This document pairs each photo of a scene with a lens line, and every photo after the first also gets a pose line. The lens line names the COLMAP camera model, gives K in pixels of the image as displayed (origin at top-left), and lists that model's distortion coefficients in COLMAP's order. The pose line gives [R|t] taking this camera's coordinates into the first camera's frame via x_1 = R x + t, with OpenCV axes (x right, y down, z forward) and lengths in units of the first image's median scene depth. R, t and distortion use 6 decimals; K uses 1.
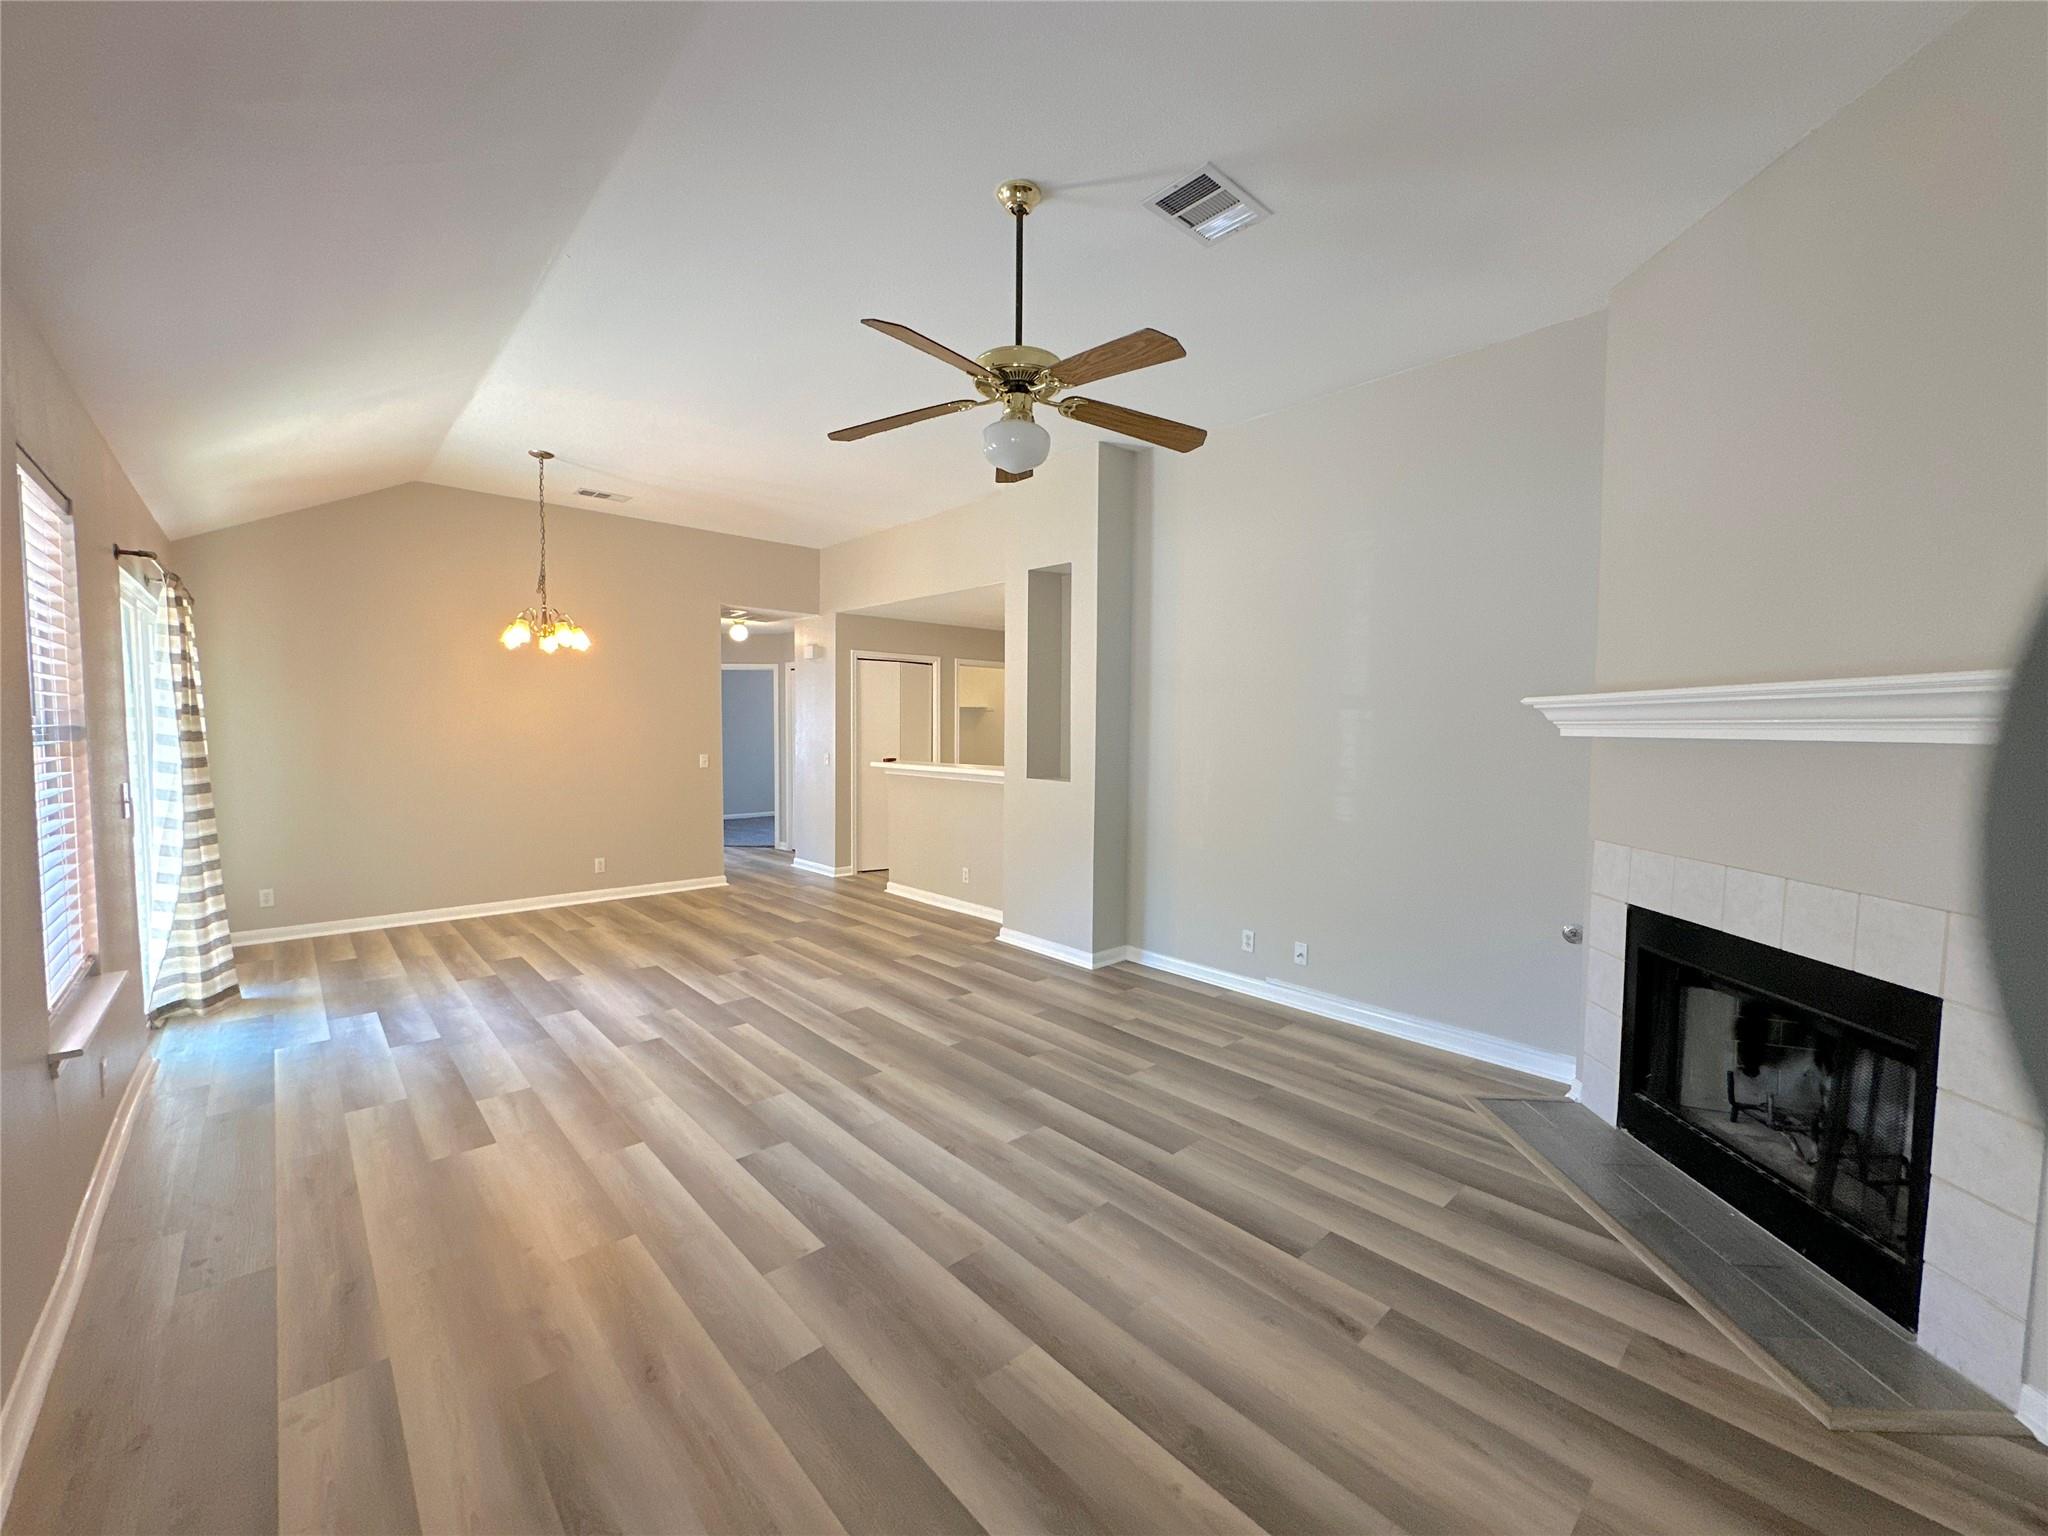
lens RADIAL K [[826.9, 0, 1018.7], [0, 826.9, 774.1], [0, 0, 1]] dist [0.001818, 0.000247]
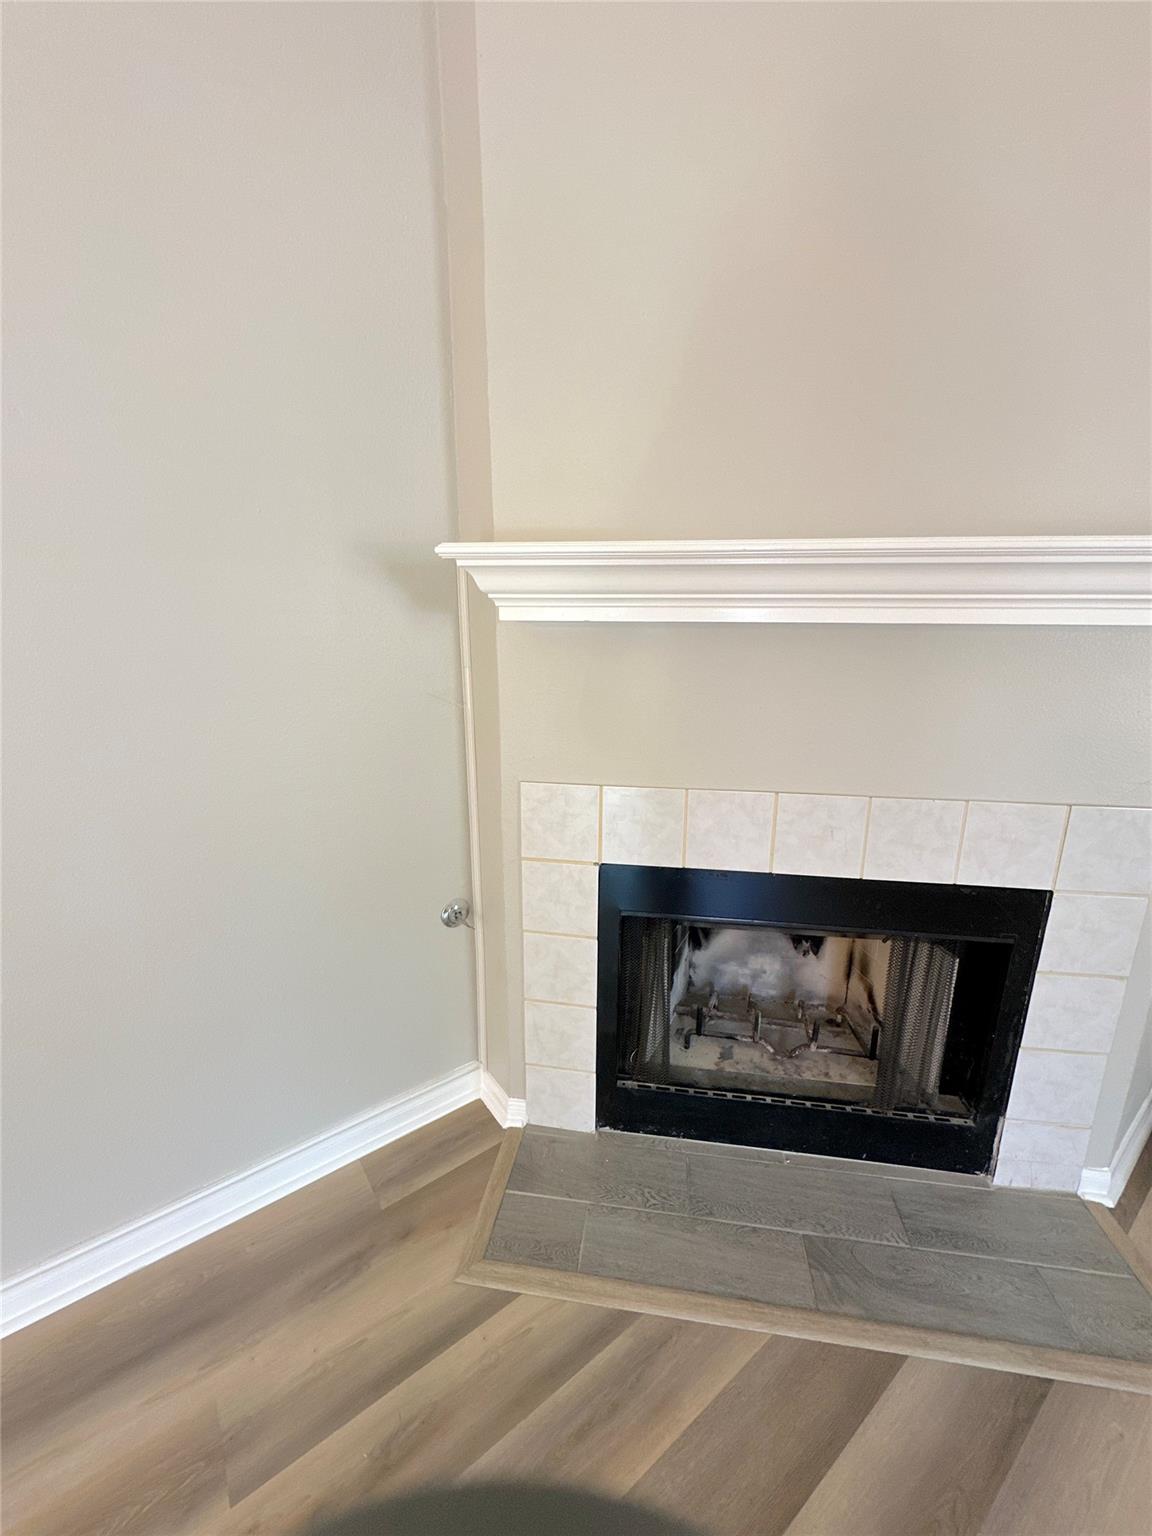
lens RADIAL K [[620.1, 0, 577.2], [0, 620.1, 765.8], [0, 0, 1]] dist [0.001818, 0.000247]
pose [[0.113660, -0.269917, 0.956152, 0.257820], [0.058211, 0.962544, 0.264802, -0.063219], [-0.991813, 0.025562, 0.125115, 0.956551]]
